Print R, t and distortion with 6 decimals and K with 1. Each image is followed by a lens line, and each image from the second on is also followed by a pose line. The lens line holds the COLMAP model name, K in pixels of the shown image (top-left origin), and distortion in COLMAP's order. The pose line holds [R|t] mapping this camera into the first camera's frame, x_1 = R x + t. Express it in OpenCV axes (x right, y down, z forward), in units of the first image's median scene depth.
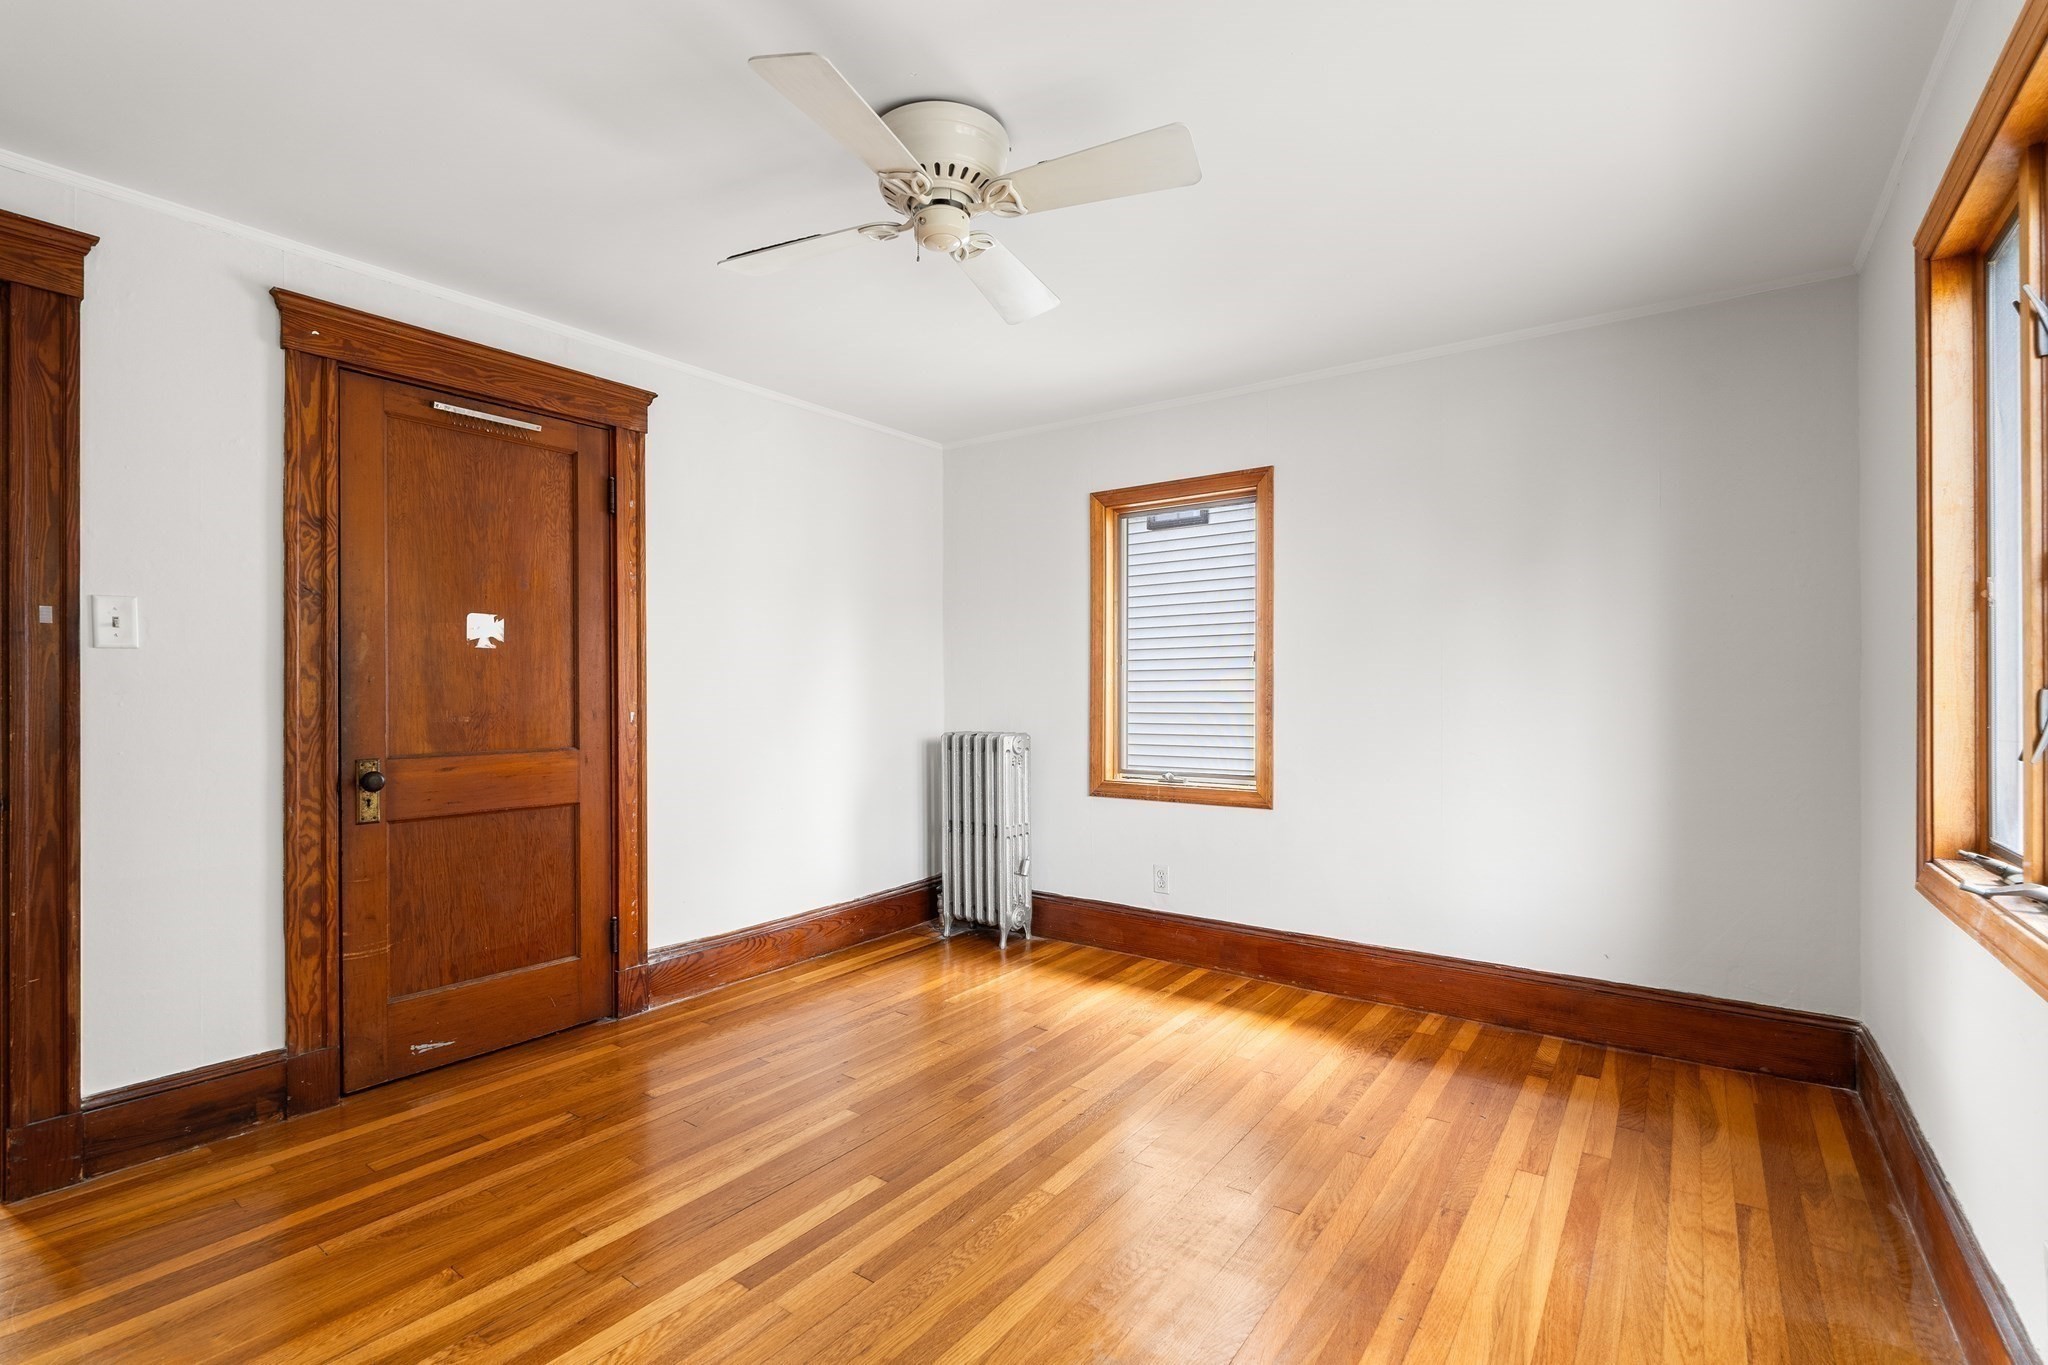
lens RADIAL K [[932.5, 0, 1022.5], [0, 932.5, 688.1], [0, 0, 1]] dist [-0.003230, 0.000203]
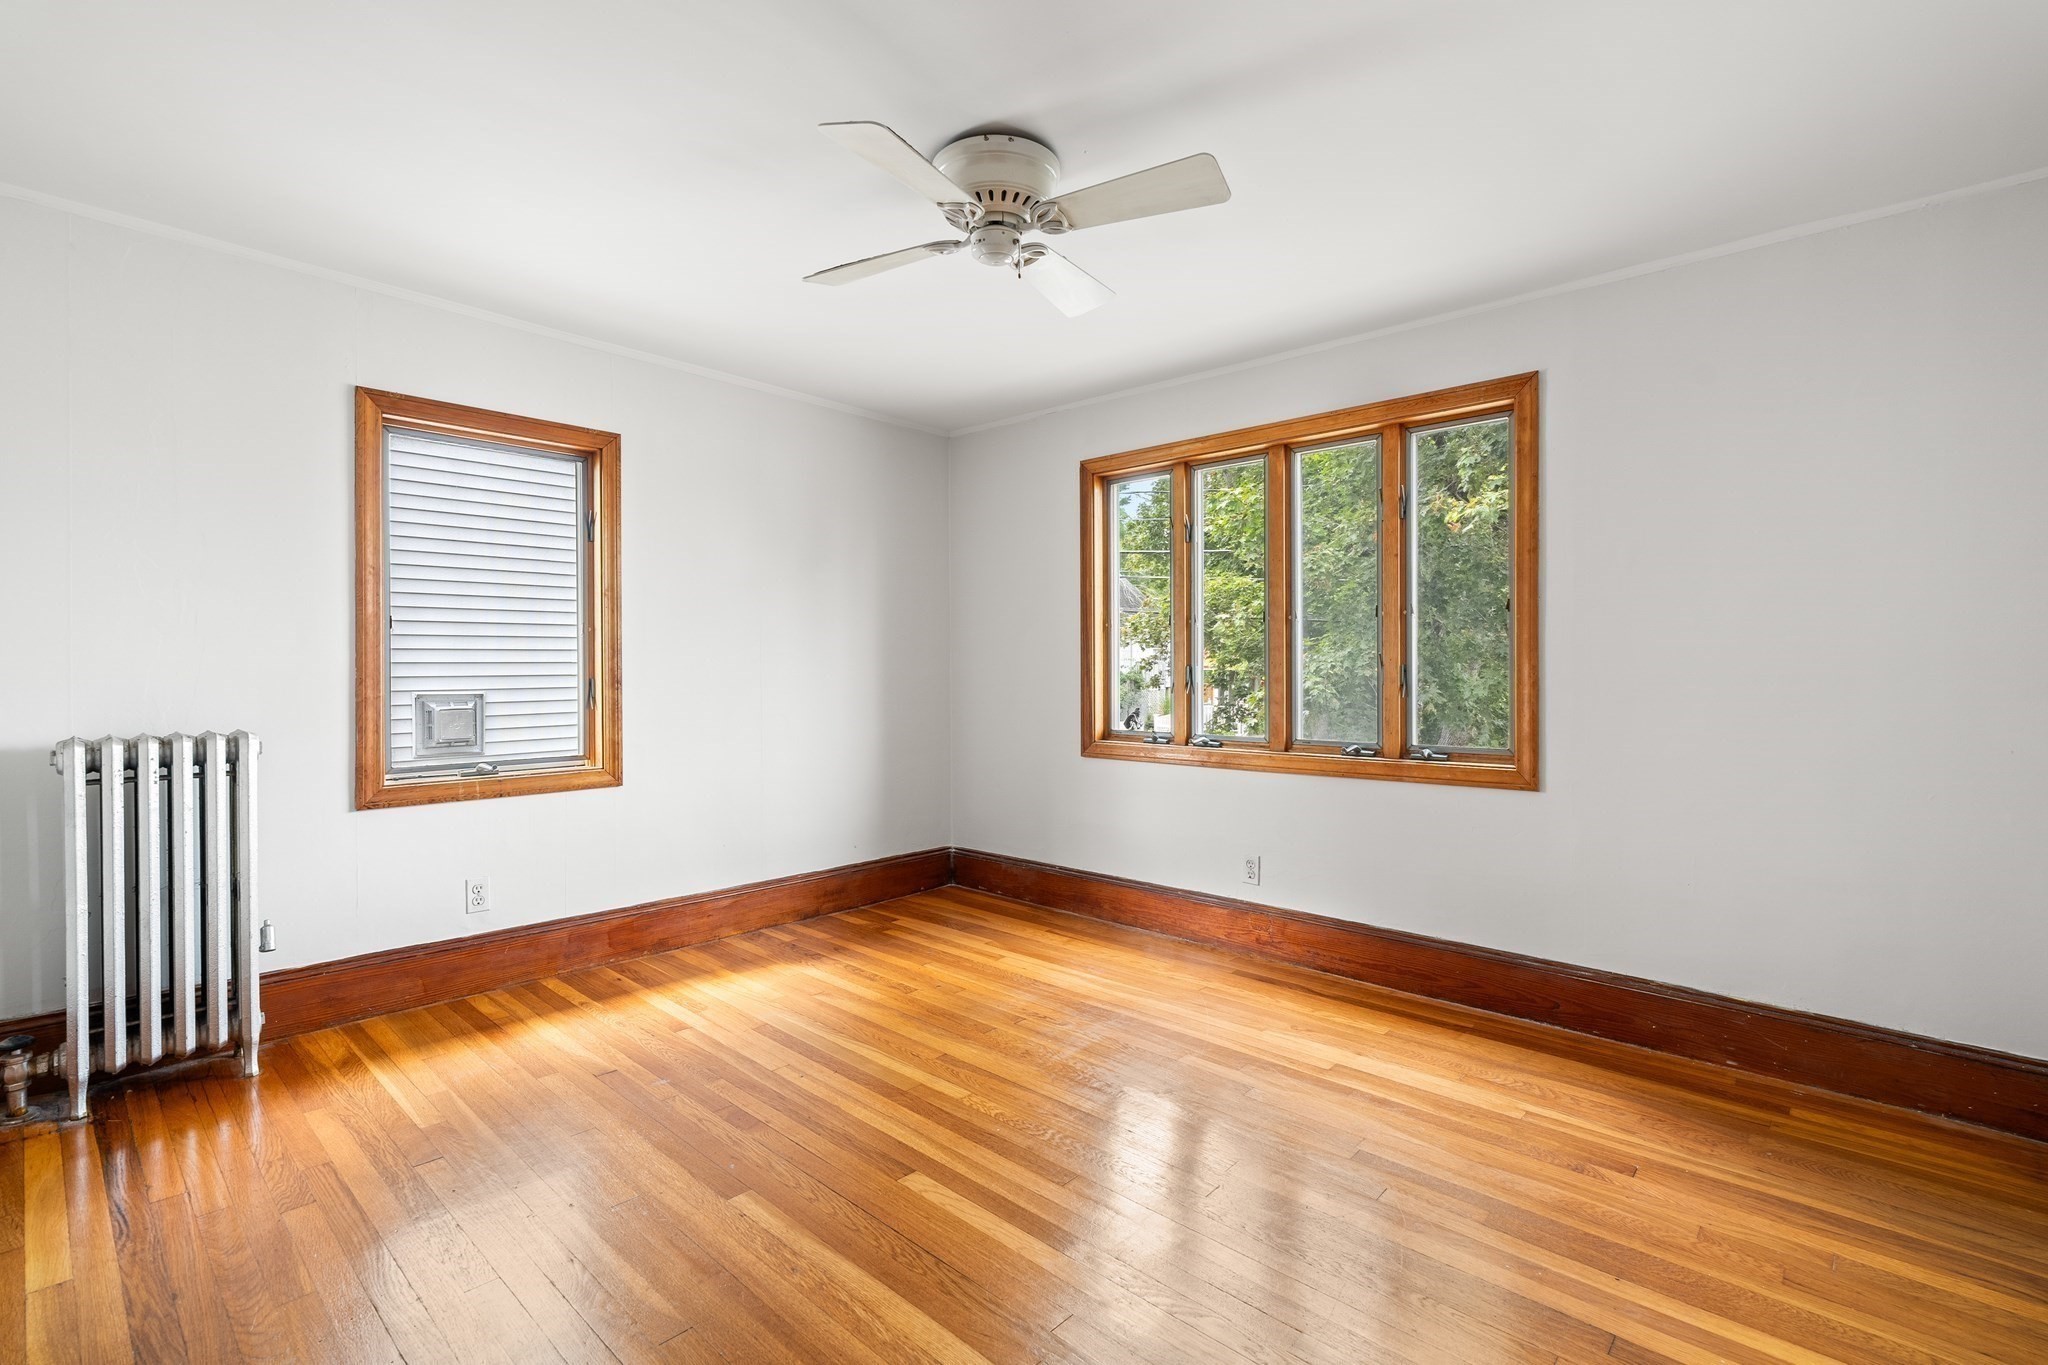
lens RADIAL K [[923.8, 0, 1032.5], [0, 923.8, 676.7], [0, 0, 1]] dist [0.001702, 0.000147]
pose [[0.107872, -0.009529, 0.994119, -0.782854], [-0.009023, 0.999903, 0.010563, 0.000332], [-0.994124, -0.010109, 0.107775, 0.559349]]
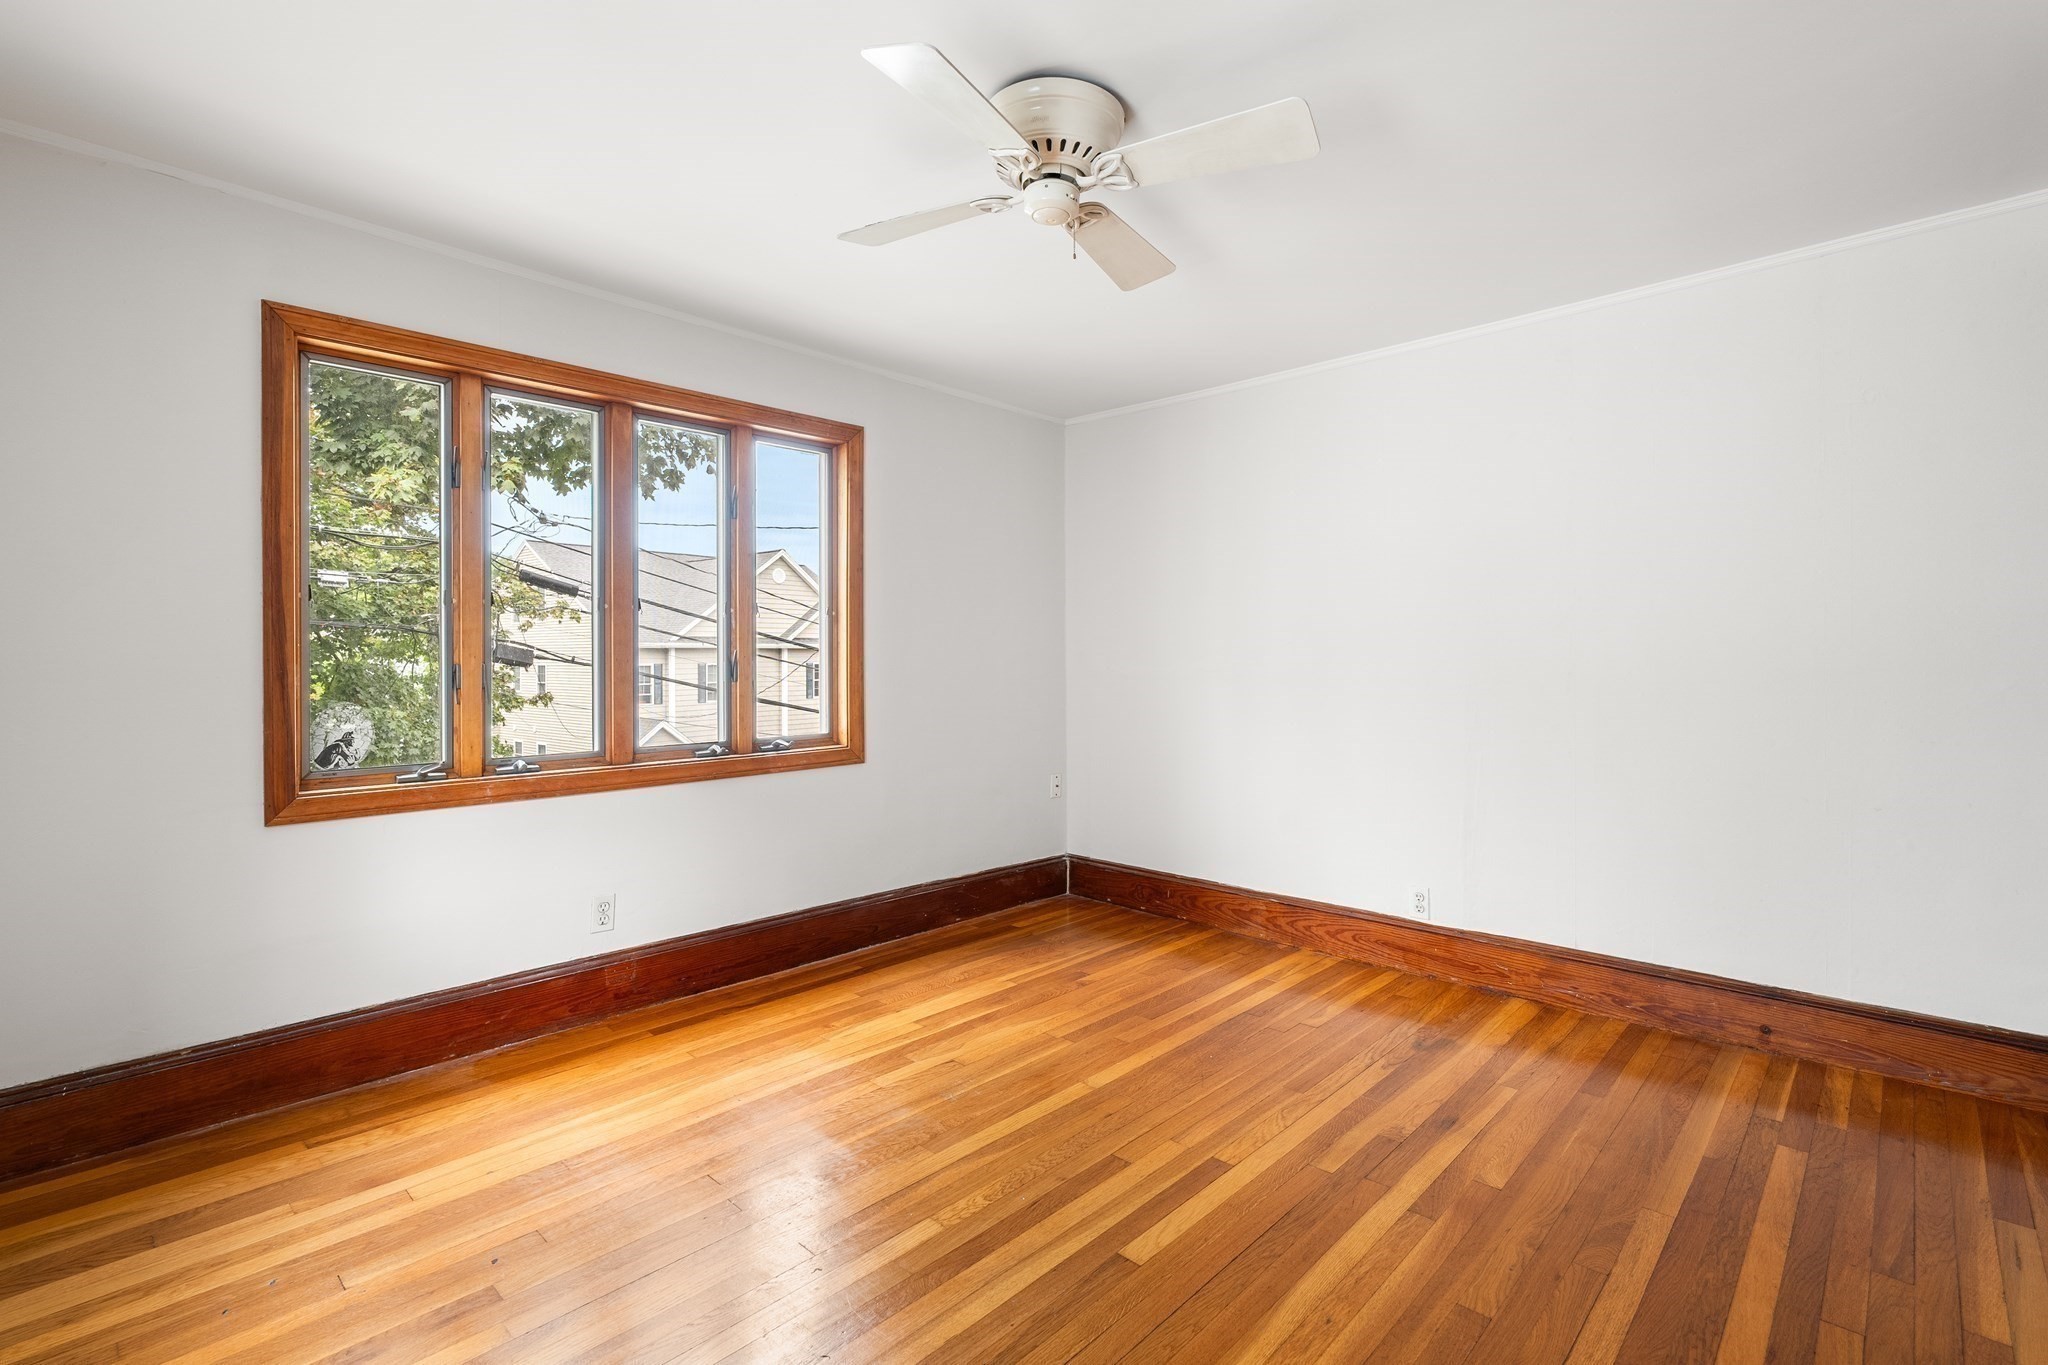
lens RADIAL K [[932.5, 0, 1022.5], [0, 932.5, 688.1], [0, 0, 1]] dist [-0.003230, 0.000203]
pose [[-0.991003, -0.003858, 0.133786, -0.122421], [-0.000935, 0.999760, 0.021898, 0.002435], [-0.133838, 0.021576, -0.990768, 1.314170]]
